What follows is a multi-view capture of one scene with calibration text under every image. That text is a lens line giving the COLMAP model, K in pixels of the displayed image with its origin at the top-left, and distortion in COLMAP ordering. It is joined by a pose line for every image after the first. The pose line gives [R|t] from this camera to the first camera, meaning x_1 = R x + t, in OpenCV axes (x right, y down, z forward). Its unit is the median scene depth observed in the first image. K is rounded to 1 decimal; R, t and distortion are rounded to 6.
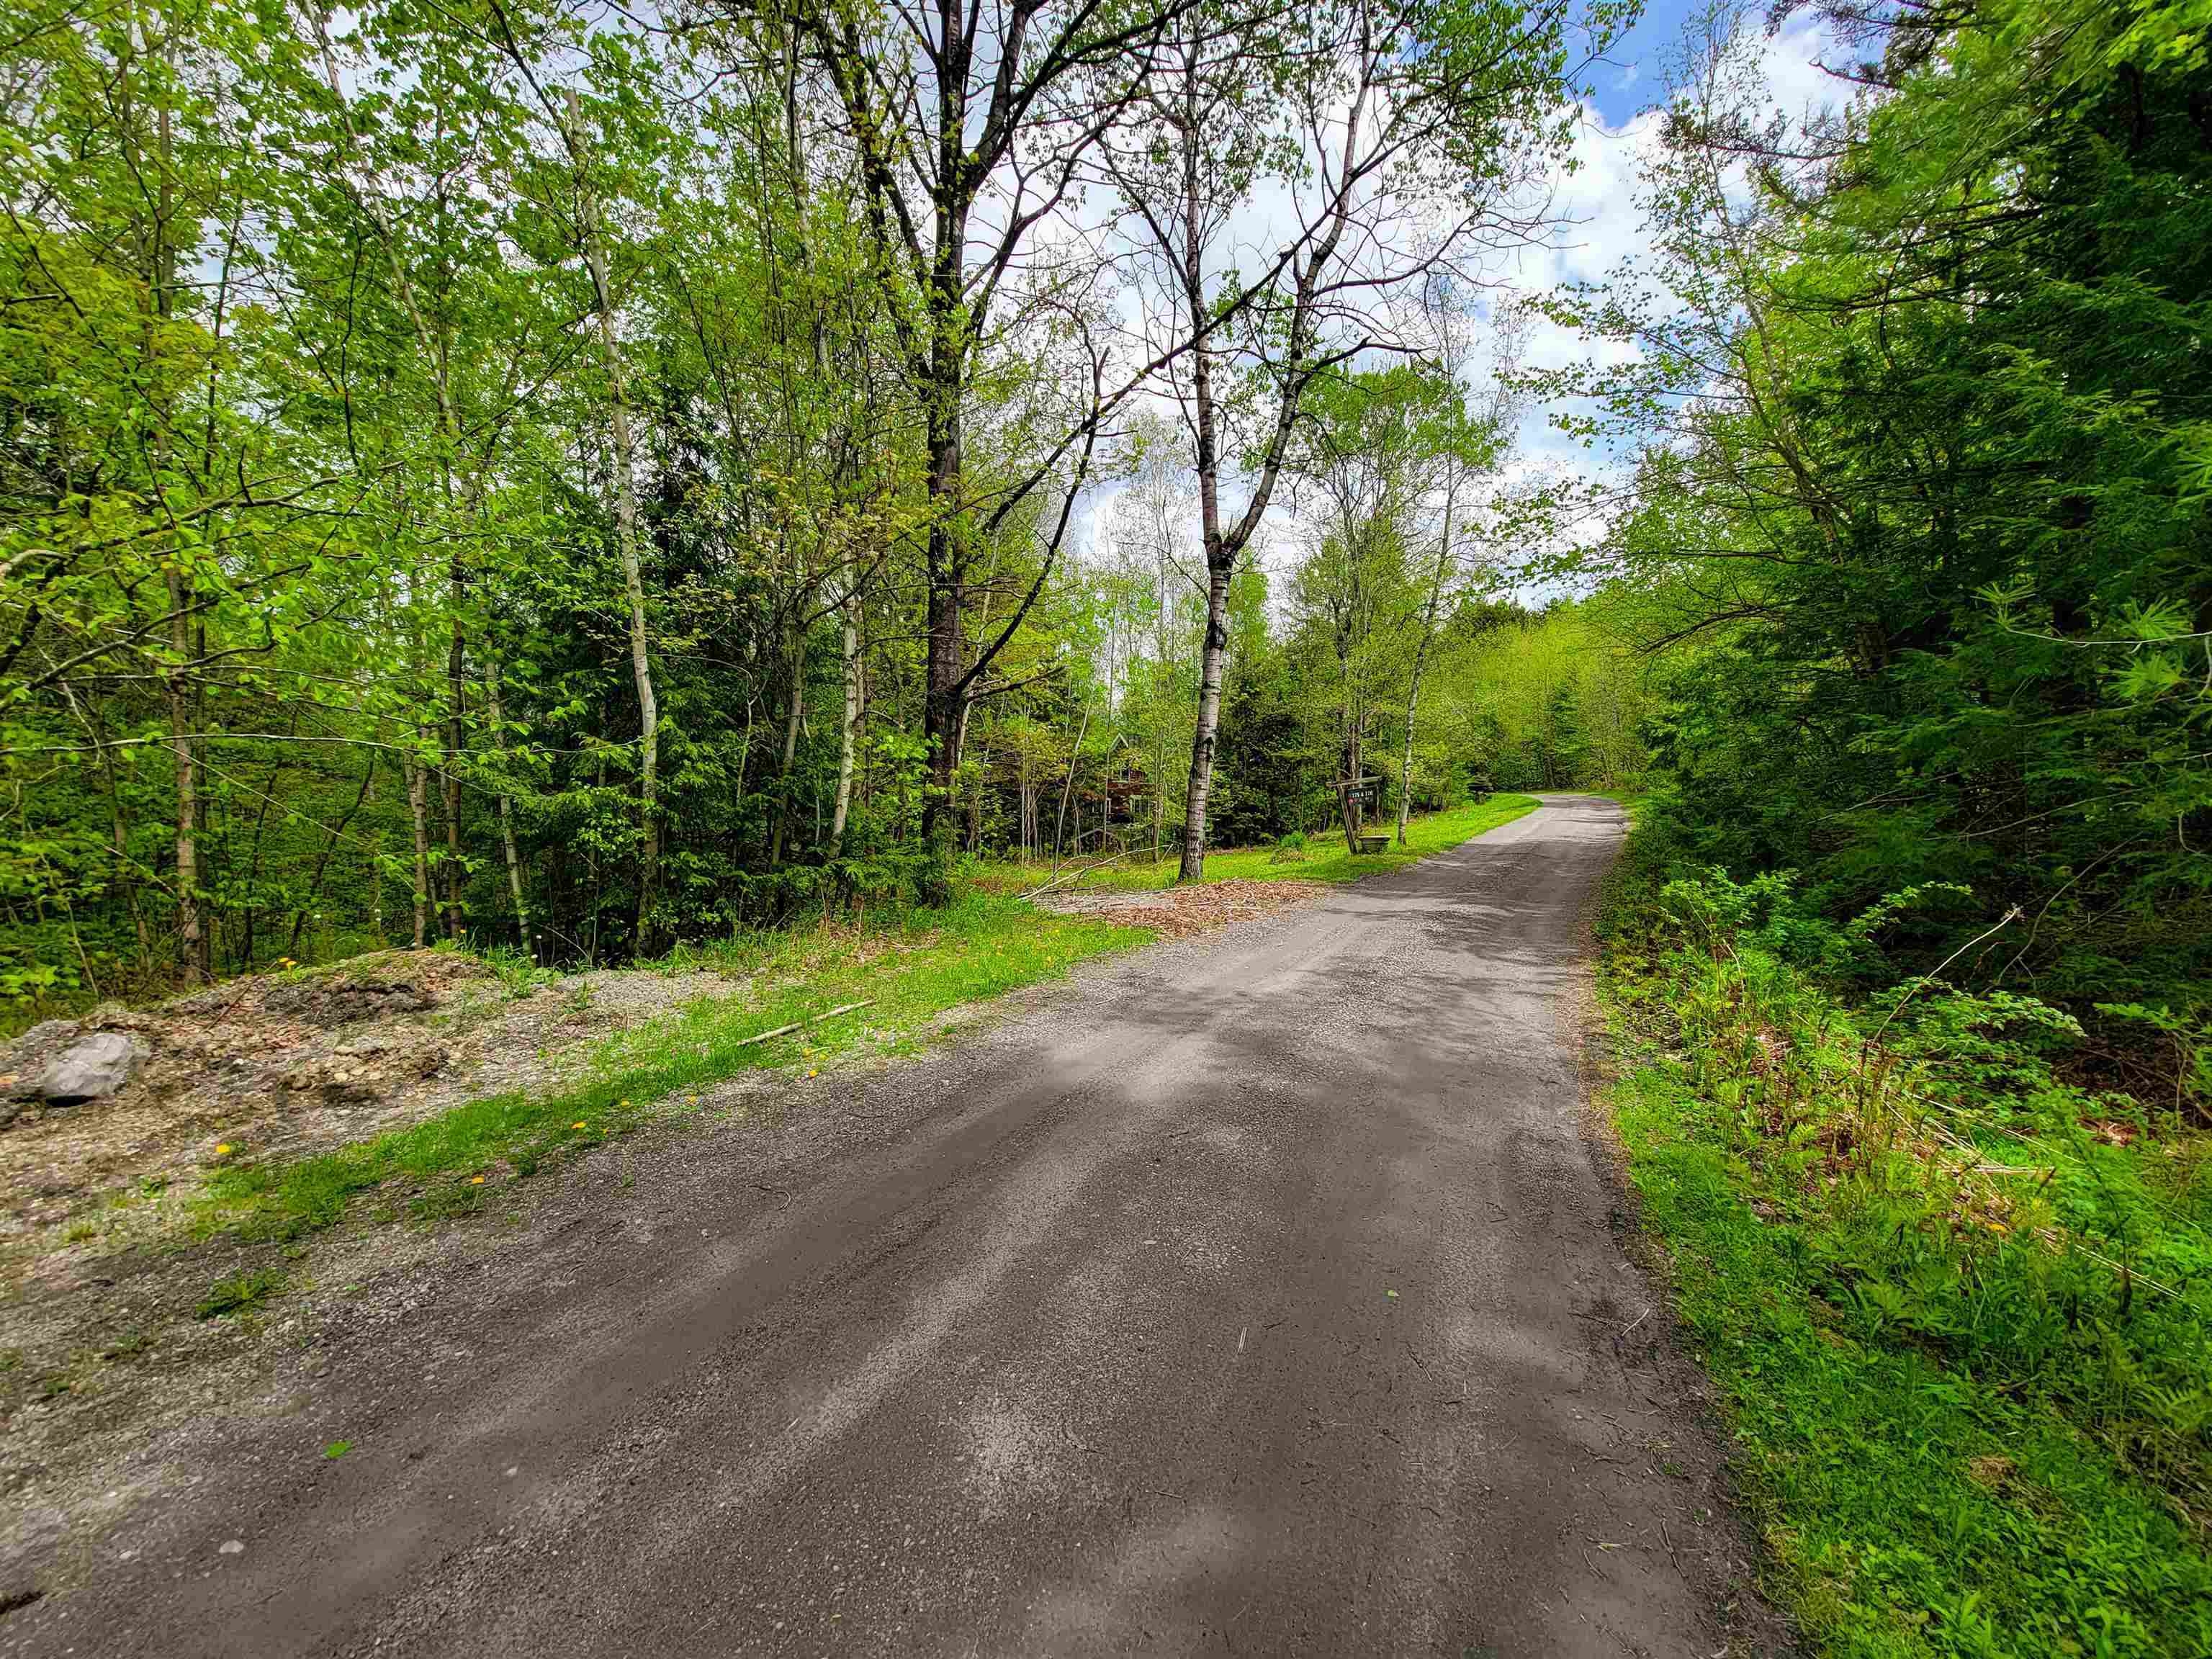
lens RADIAL K [[892.1, 0, 1104.9], [0, 892.1, 825.0], [0, 0, 1]] dist [-0.001546, 0.000073]
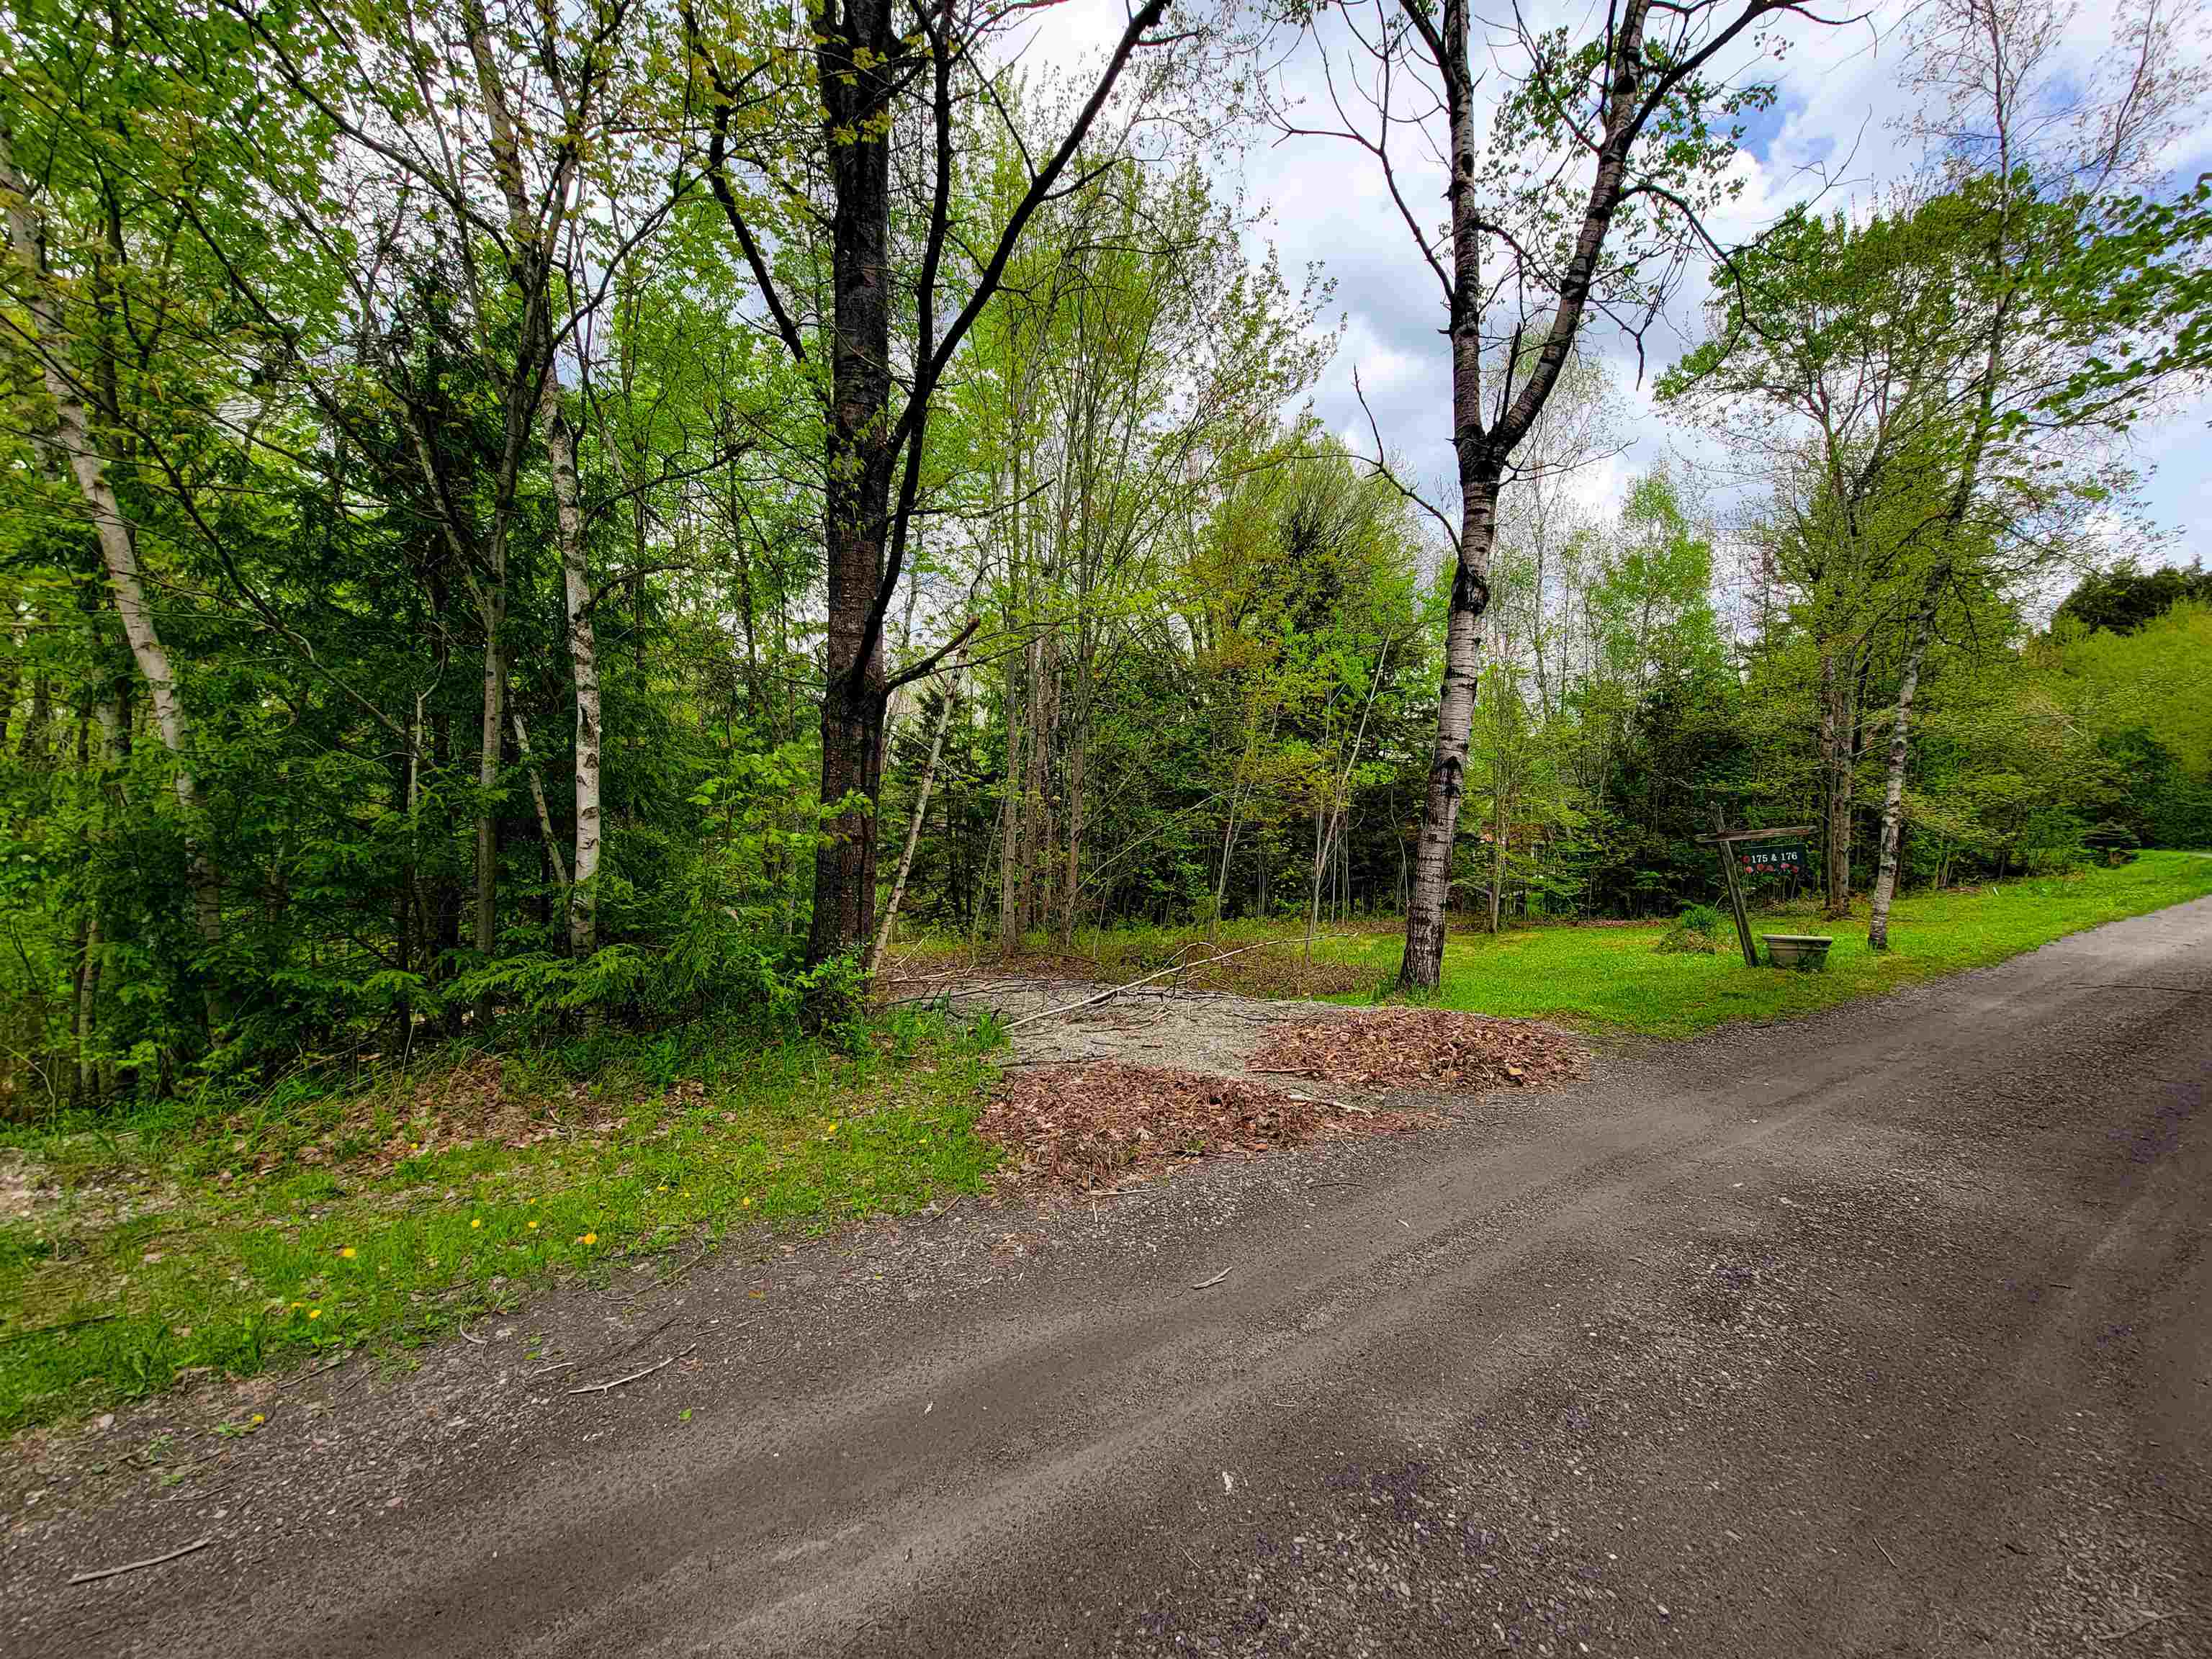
lens RADIAL K [[888.5, 0, 1109.8], [0, 888.5, 834.8], [0, 0, 1]] dist [-0.001952, 0.000552]
pose [[0.898184, 0.028039, -0.438725, 0.173220], [-0.039469, 0.999077, -0.016953, -0.025630], [0.437845, 0.032543, 0.898461, 0.351682]]
